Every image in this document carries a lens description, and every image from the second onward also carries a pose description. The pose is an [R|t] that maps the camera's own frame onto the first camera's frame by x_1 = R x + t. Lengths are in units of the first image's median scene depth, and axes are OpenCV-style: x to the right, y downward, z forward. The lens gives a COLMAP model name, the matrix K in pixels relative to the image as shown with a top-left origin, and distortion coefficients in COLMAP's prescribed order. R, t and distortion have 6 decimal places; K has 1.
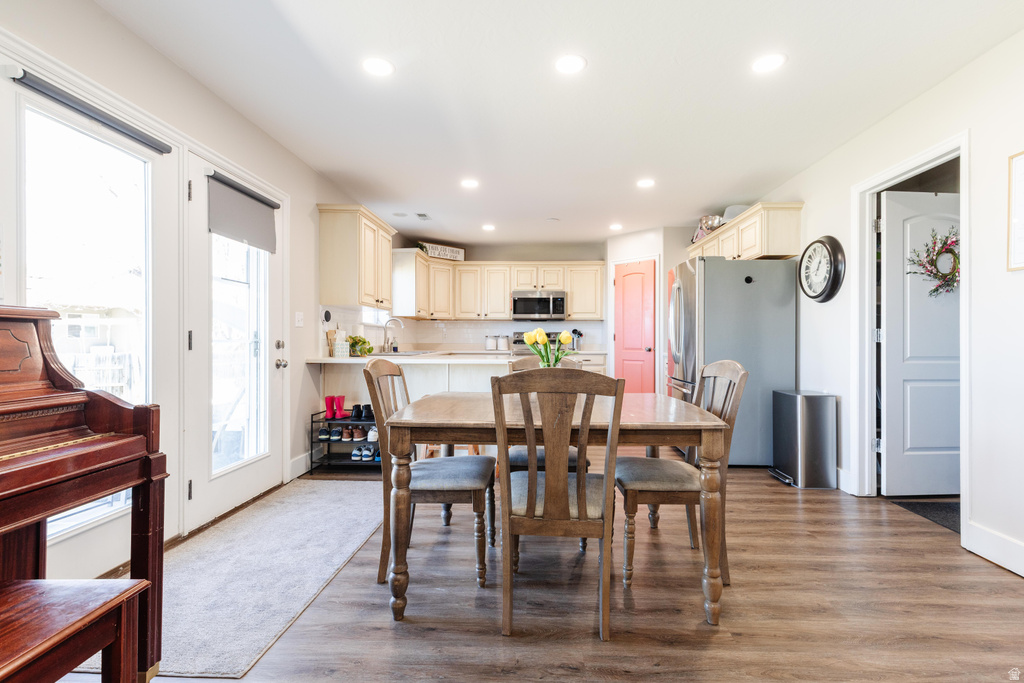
lens RADIAL K [[477.2, 0, 517.3], [0, 477.2, 341.7], [0, 0, 1]] dist [0.004247, -0.000132]
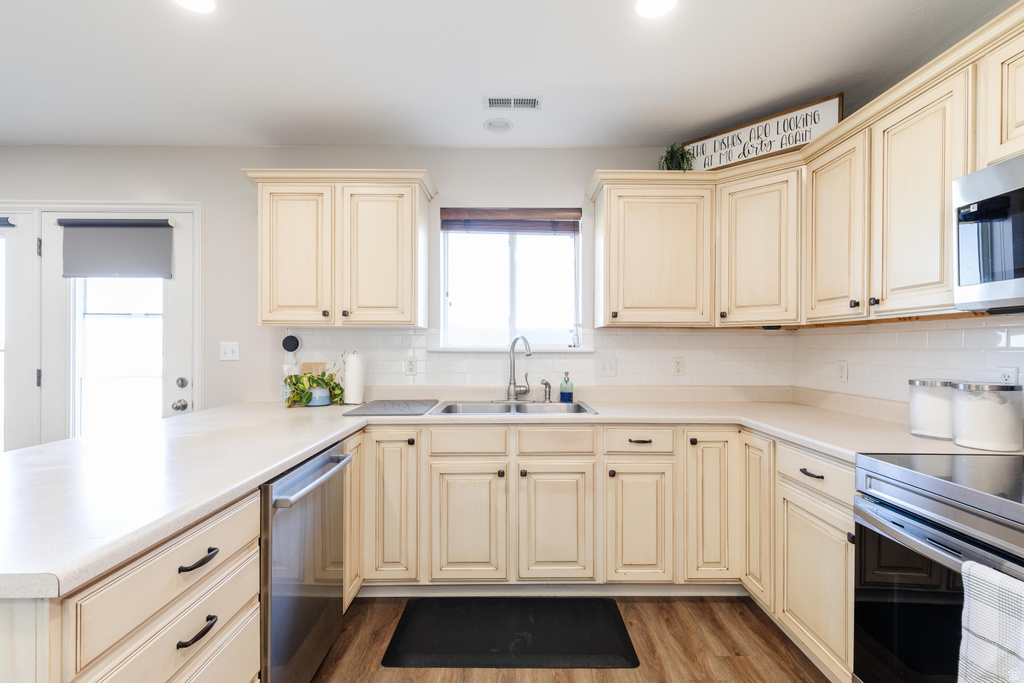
lens RADIAL K [[469.3, 0, 512.2], [0, 469.3, 350.1], [0, 0, 1]] dist [0.004130, 0.000390]
pose [[0.050286, 0.005305, -0.998721, 0.219106], [-0.003486, 0.999981, 0.005136, -0.034404], [0.998729, 0.003223, 0.050303, 0.911378]]
